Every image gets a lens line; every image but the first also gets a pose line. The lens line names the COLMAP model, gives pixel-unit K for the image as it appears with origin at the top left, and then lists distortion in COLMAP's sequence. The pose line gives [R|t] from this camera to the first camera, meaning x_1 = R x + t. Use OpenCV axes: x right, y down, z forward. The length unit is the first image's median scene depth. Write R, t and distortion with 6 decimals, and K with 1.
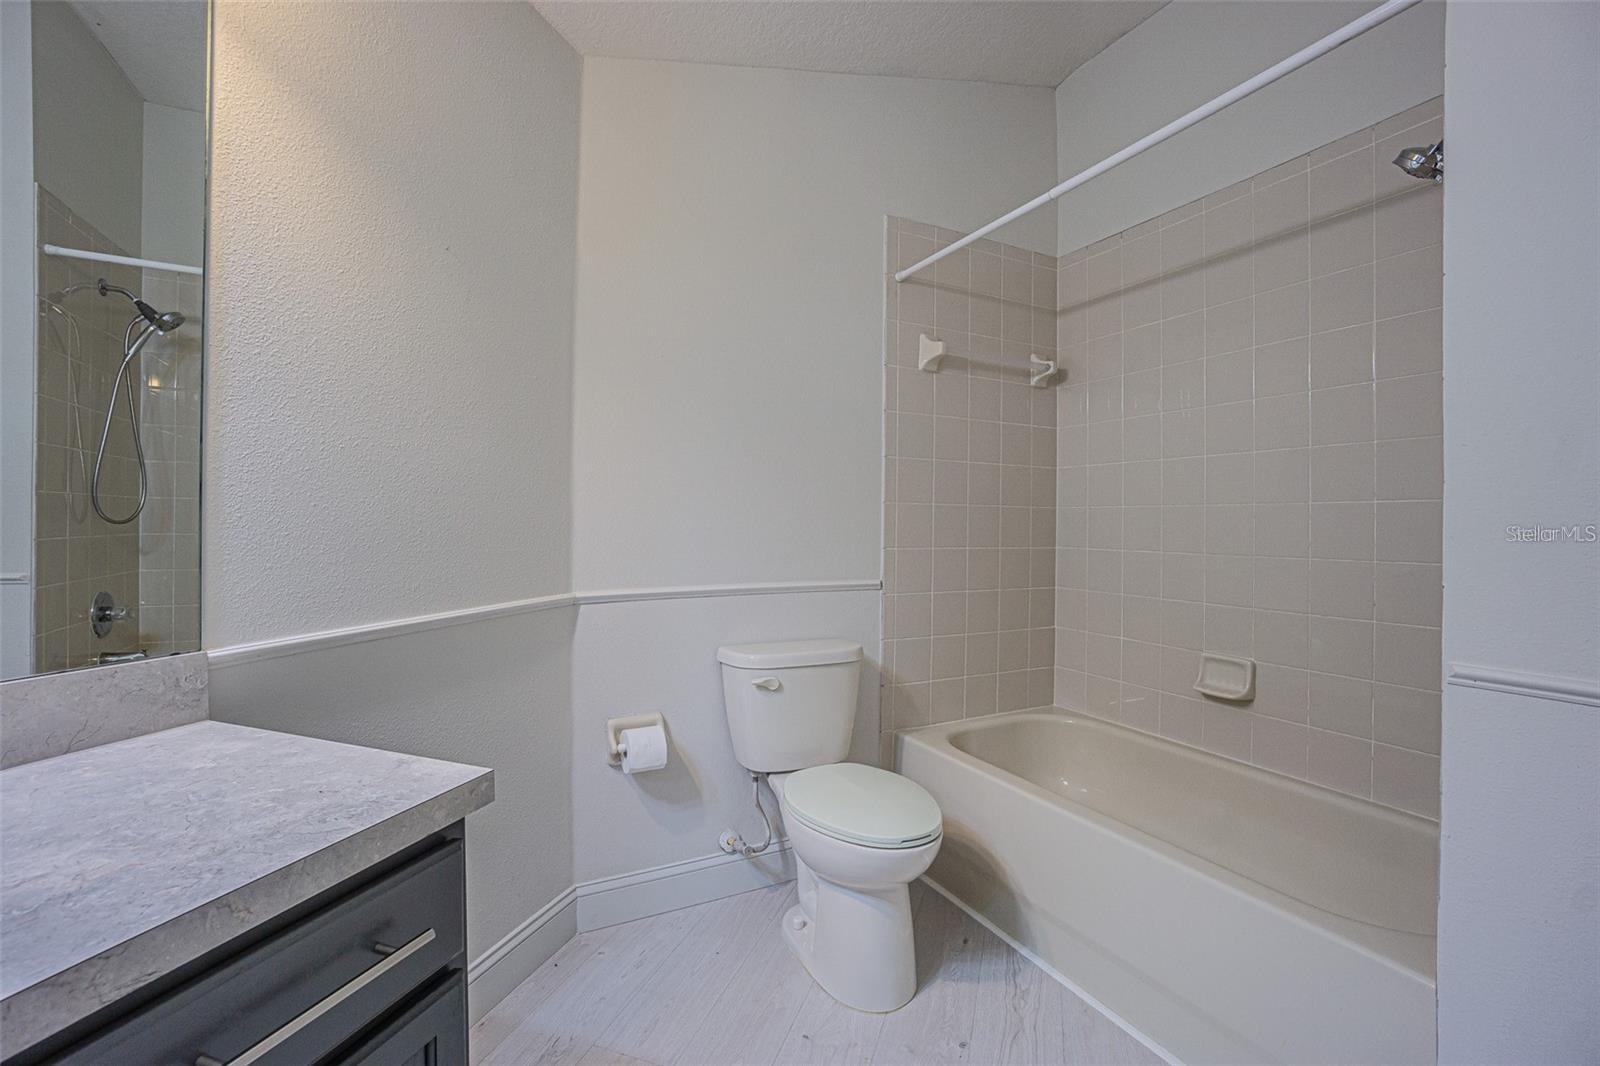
lens RADIAL K [[740.7, 0, 805.7], [0, 740.7, 521.5], [0, 0, 1]] dist [-0.000474, 0.000089]
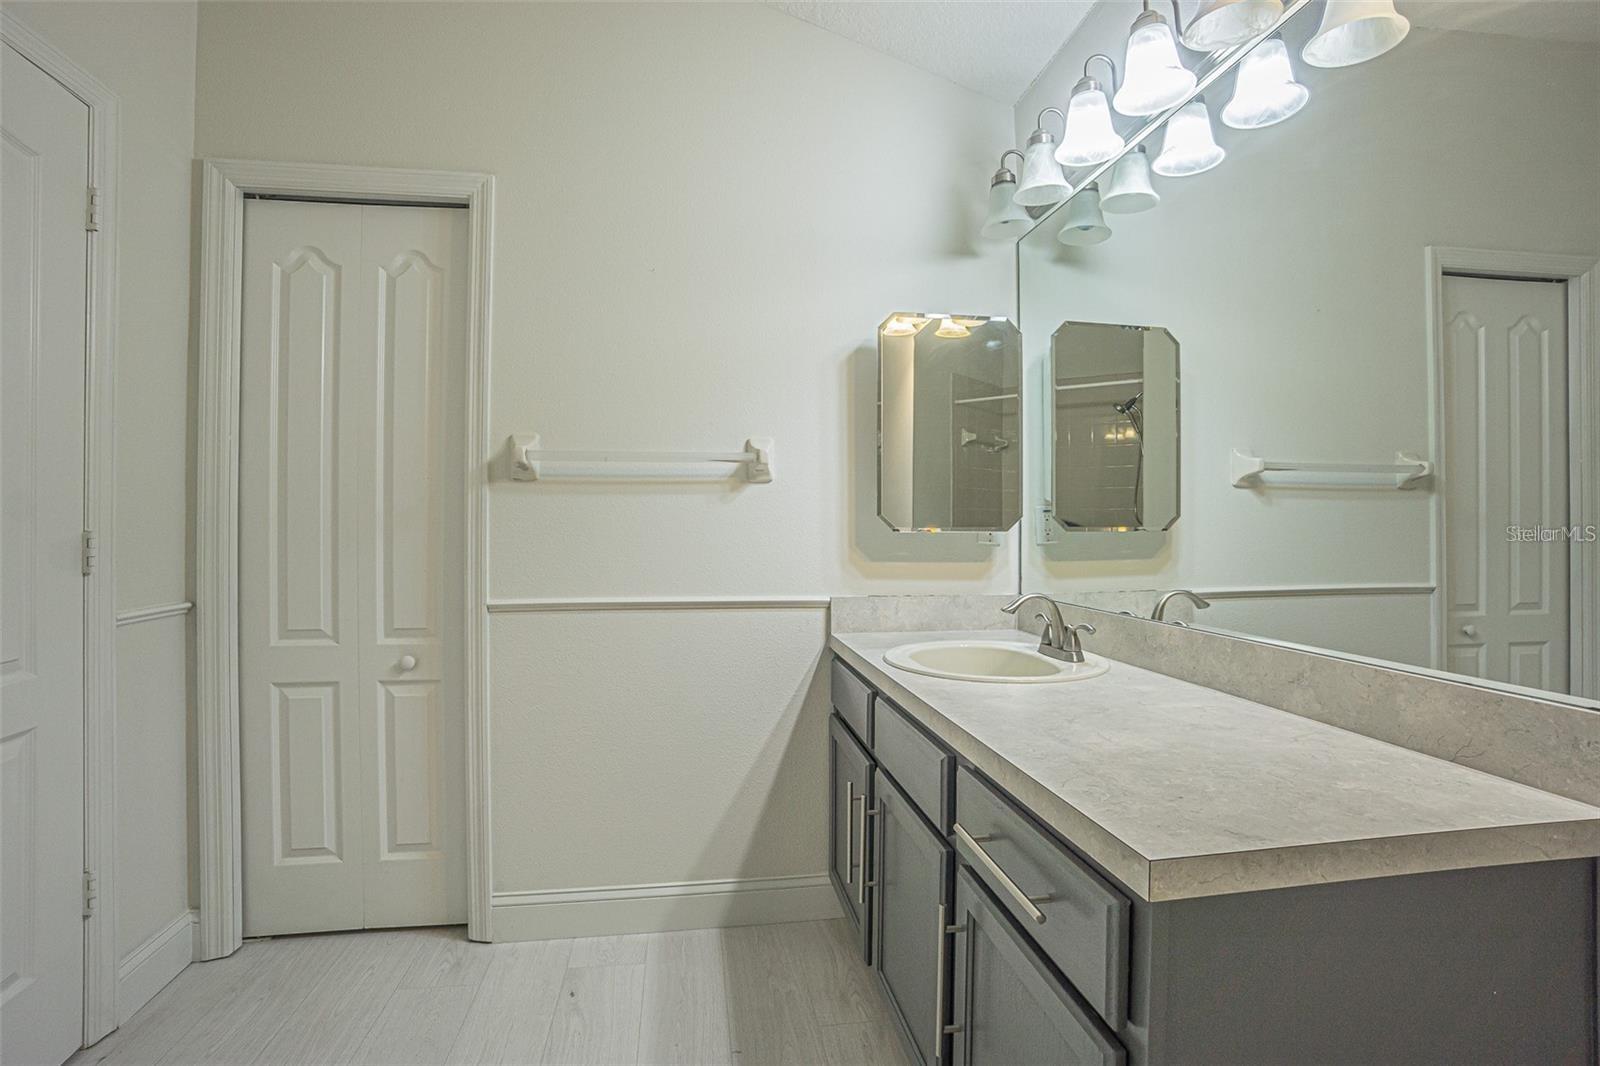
lens RADIAL K [[740.7, 0, 805.7], [0, 740.7, 521.5], [0, 0, 1]] dist [-0.000474, 0.000089]
pose [[-0.888253, 0.001041, -0.459353, 0.277010], [0.001591, 0.999998, -0.000809, -0.016395], [0.459351, -0.001449, -0.888254, 1.693001]]
